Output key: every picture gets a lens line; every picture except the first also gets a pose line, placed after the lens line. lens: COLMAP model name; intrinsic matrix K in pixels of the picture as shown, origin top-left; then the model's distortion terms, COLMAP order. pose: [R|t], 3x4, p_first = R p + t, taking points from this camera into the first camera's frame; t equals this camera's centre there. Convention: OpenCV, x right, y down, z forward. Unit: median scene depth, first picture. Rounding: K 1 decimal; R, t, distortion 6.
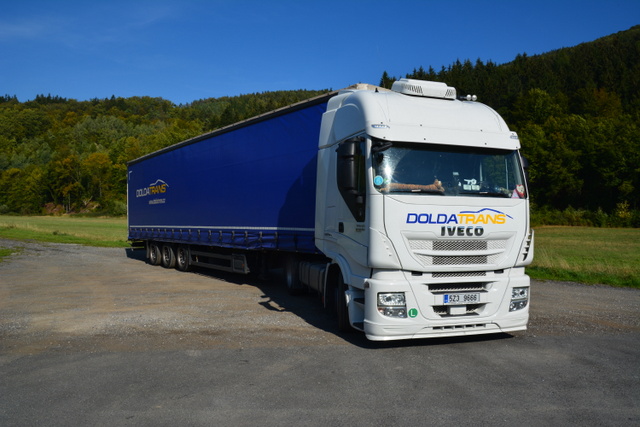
lens RADIAL K [[473.1, 0, 320.0], [0, 473.1, 213.5], [0, 0, 1]] dist [-0.125205, 0.112550]
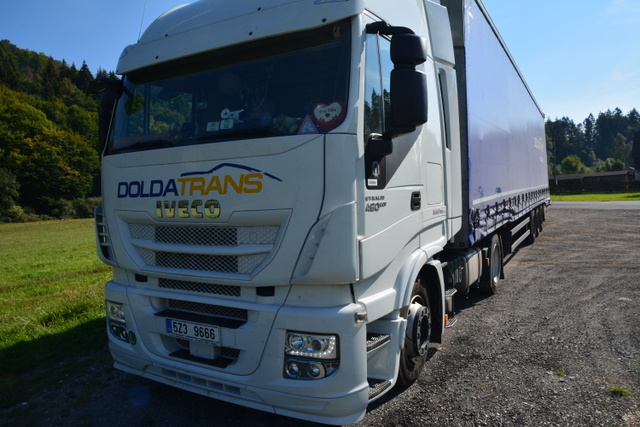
lens RADIAL K [[473.1, 0, 320.0], [0, 473.1, 213.5], [0, 0, 1]] dist [-0.125205, 0.112550]
pose [[0.702939, -0.000959, -0.711249, 0.791035], [0.044565, 0.998094, 0.042699, 0.025878], [0.709852, -0.061712, 0.701642, 0.718211]]
